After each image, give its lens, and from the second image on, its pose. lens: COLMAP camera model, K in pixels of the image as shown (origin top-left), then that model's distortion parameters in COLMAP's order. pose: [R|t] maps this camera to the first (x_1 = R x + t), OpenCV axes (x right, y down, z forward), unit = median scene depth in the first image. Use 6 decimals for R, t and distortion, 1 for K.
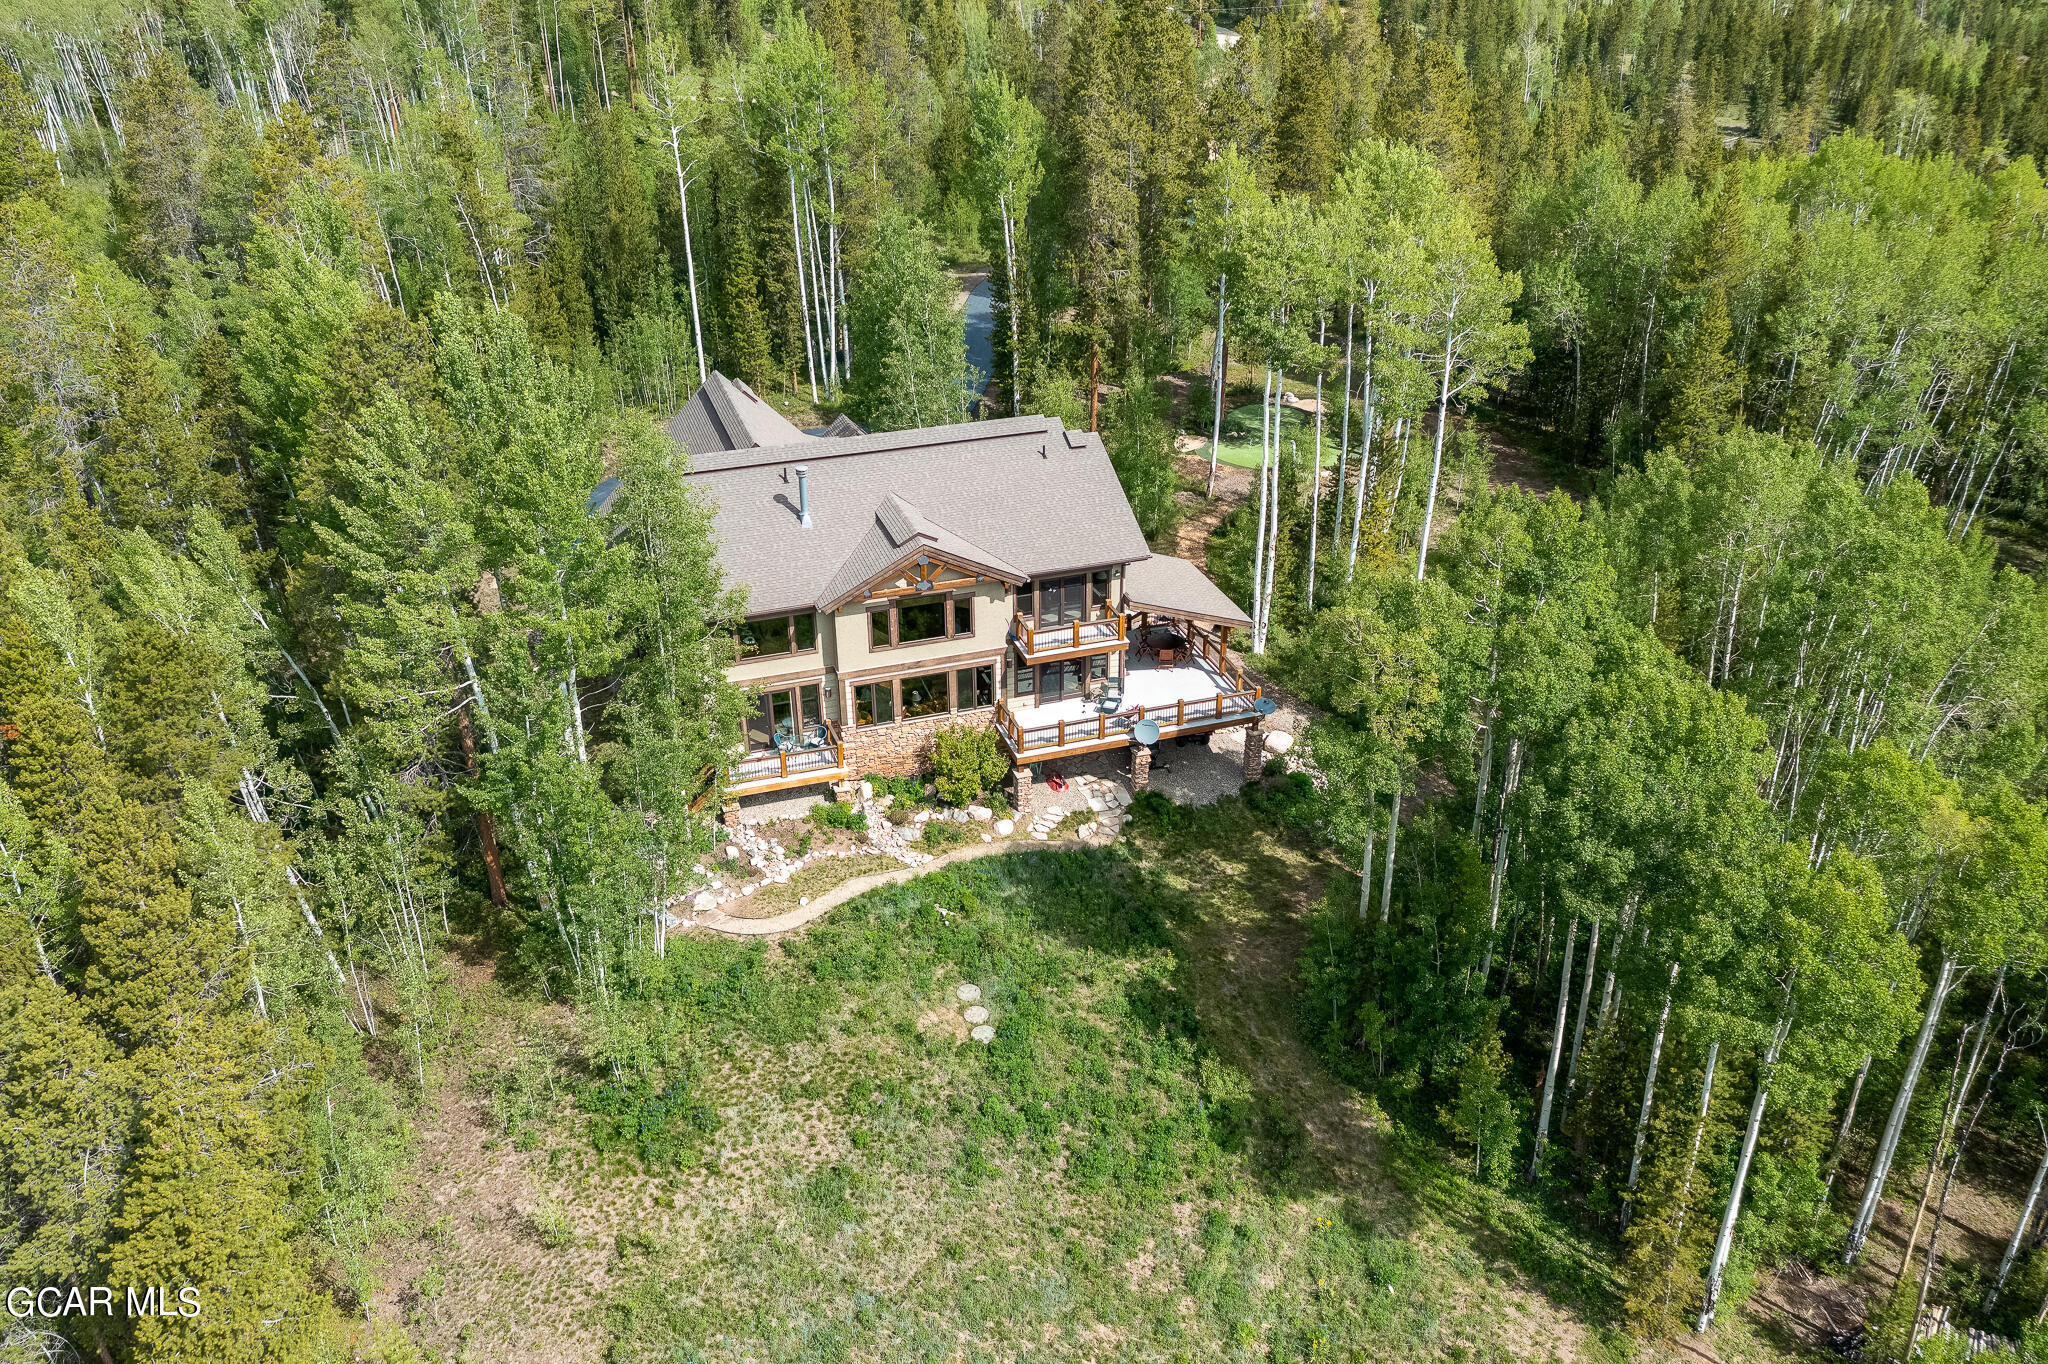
lens RADIAL K [[1646.8, 0, 1024.0], [0, 1646.8, 682.0], [0, 0, 1]] dist [0.000088, 0.005674]
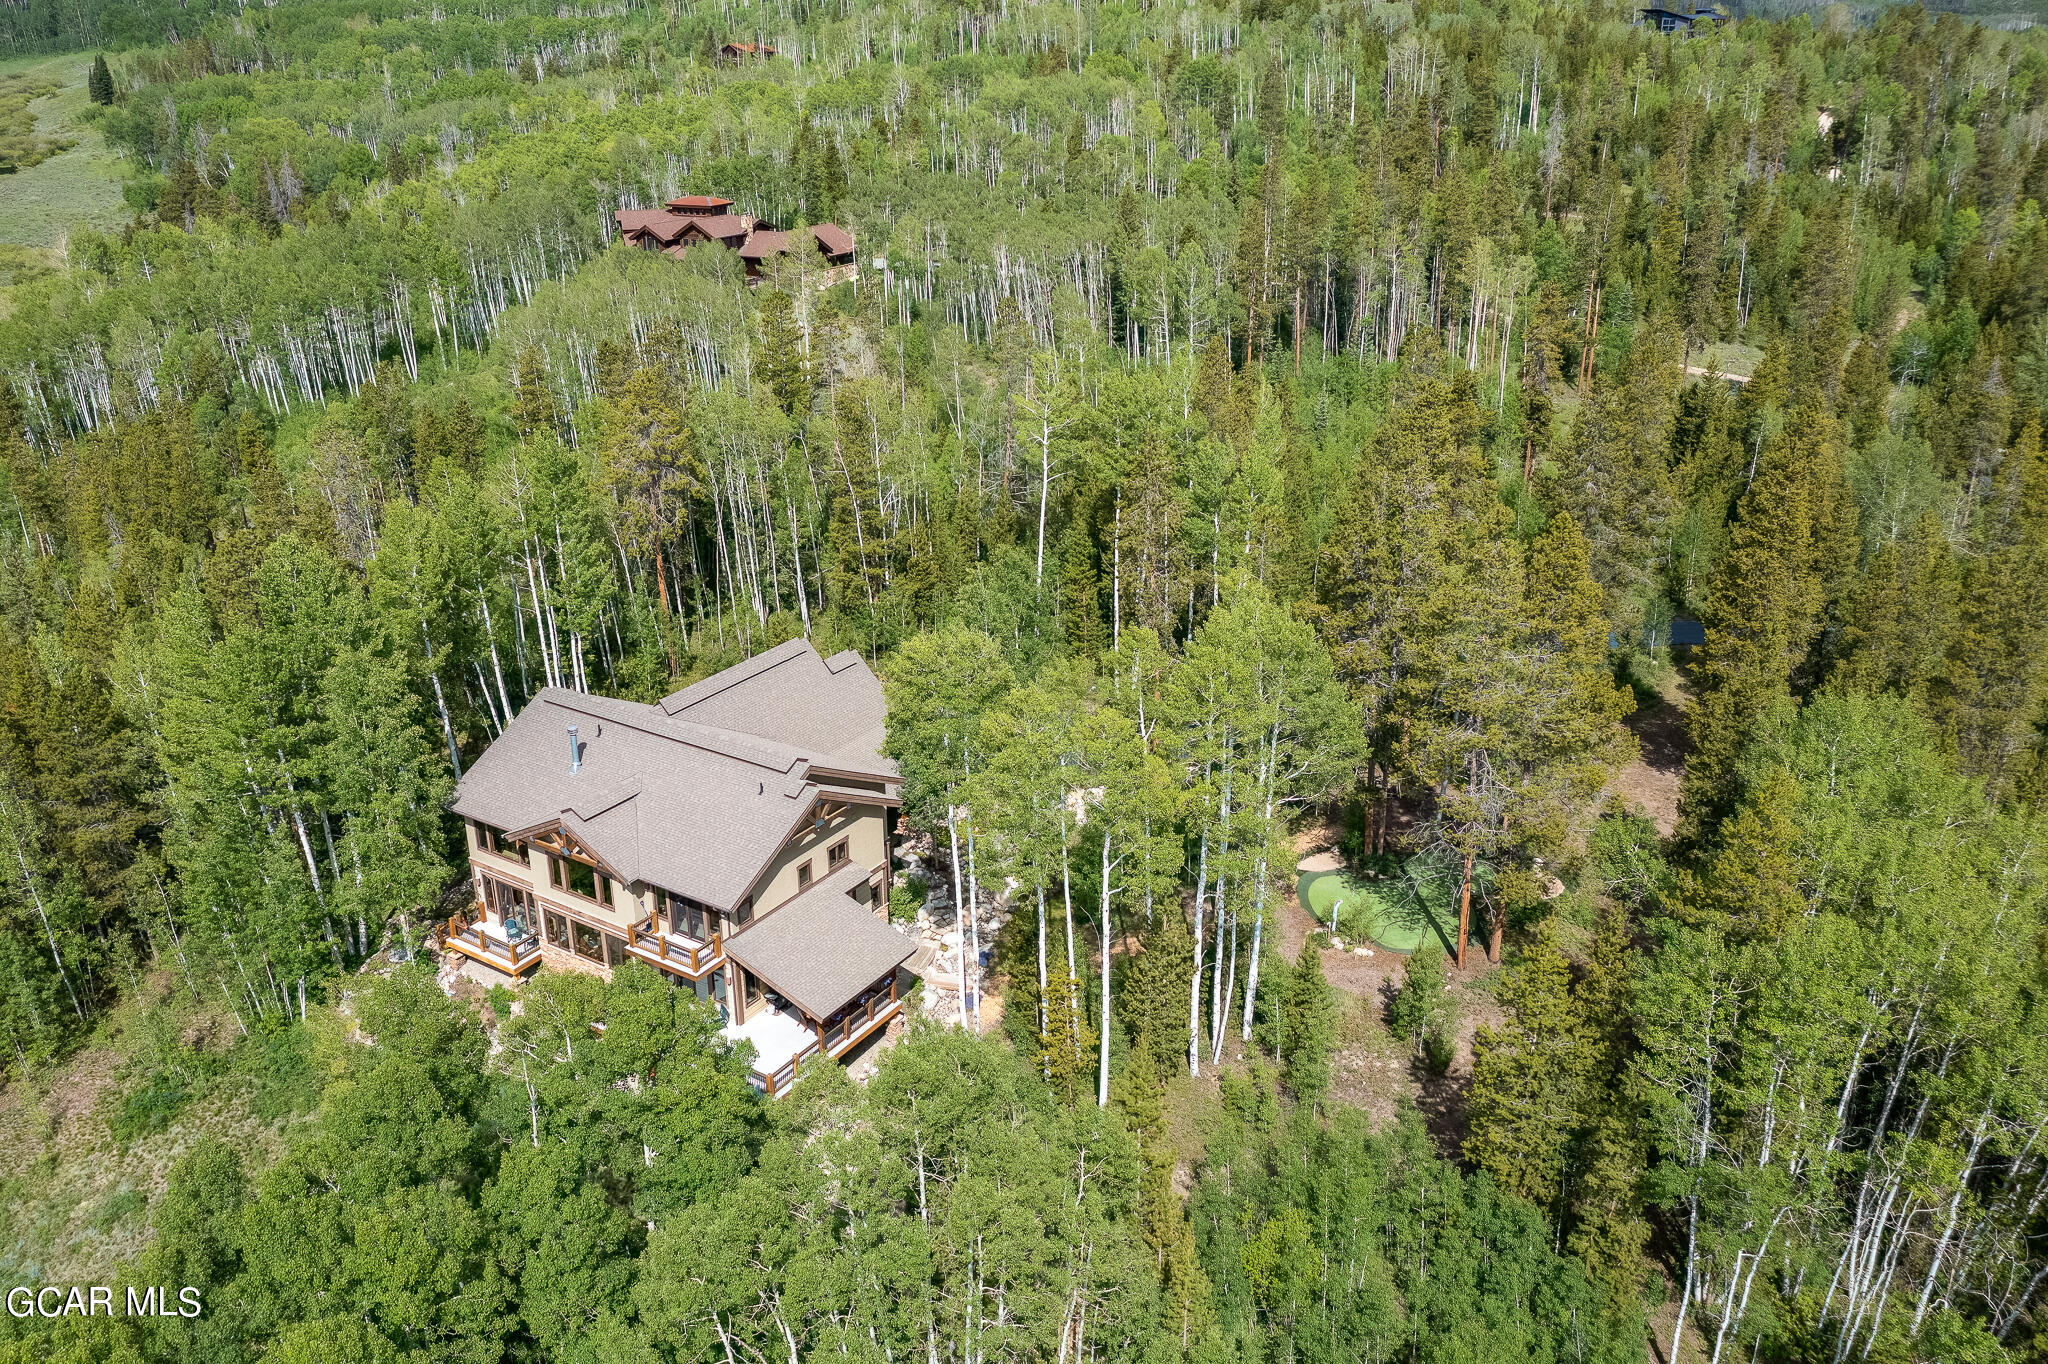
lens RADIAL K [[1622.8, 0, 1022.1], [0, 1622.8, 648.3], [0, 0, 1]] dist [-0.010401, 0.000972]
pose [[0.627889, 0.286836, -0.723519, 0.920602], [-0.361789, 0.930638, 0.054977, -0.366171], [0.689103, 0.227242, 0.688112, 0.370593]]
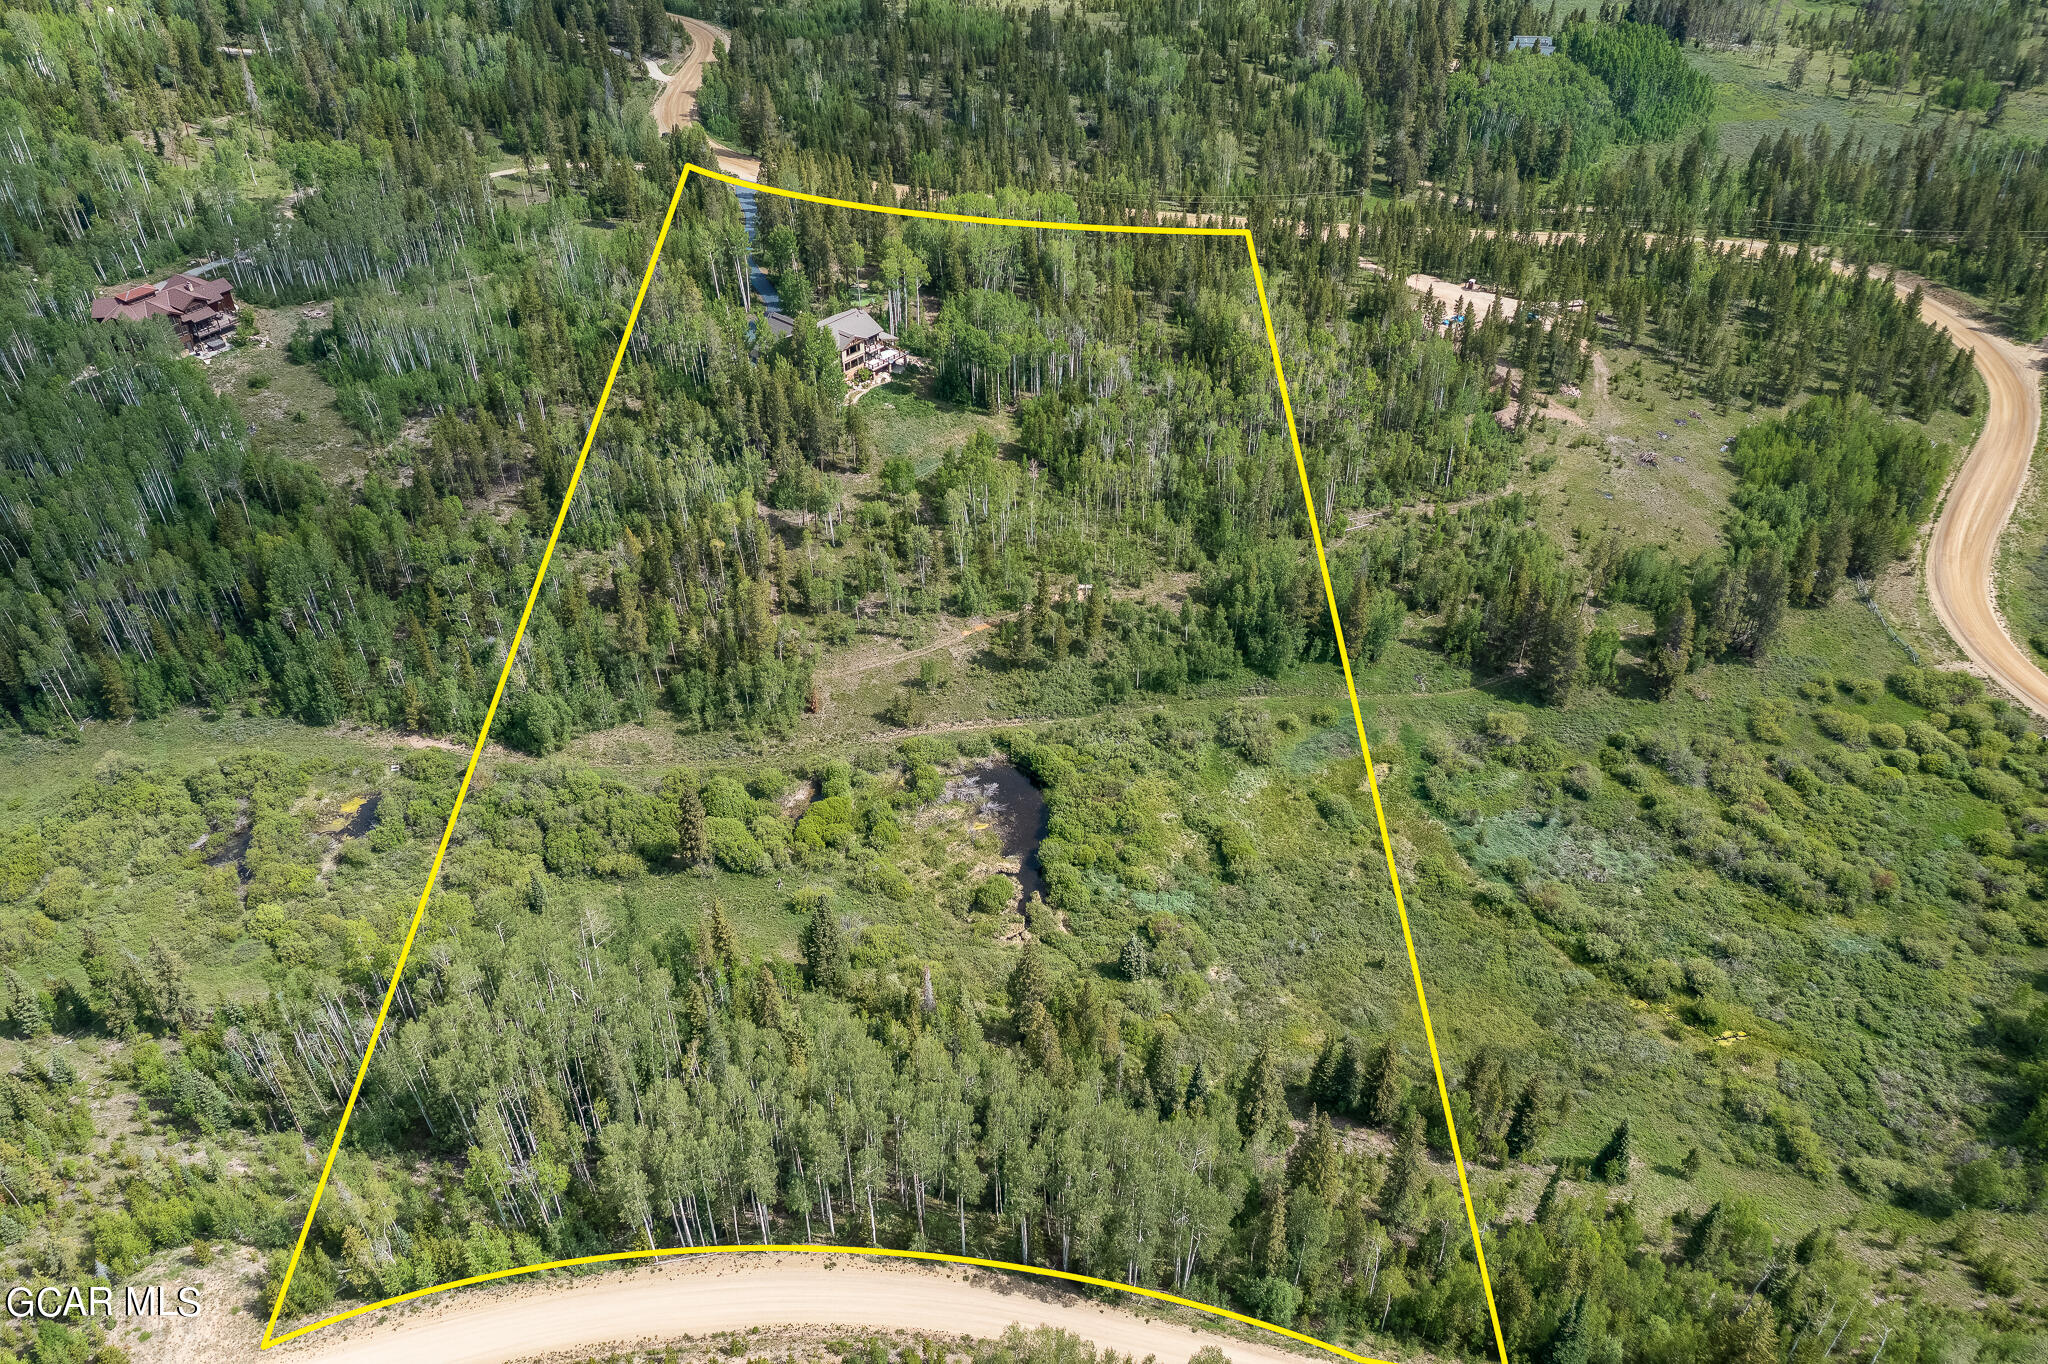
lens RADIAL K [[1657.2, 0, 1023.2], [0, 1657.2, 633.5], [0, 0, 1]] dist [-0.007256, 0.002138]
pose [[0.862798, -0.290645, 0.413648, -2.188540], [0.236710, 0.955238, 0.177452, 0.021821], [-0.446707, -0.055191, 0.892976, -4.398799]]
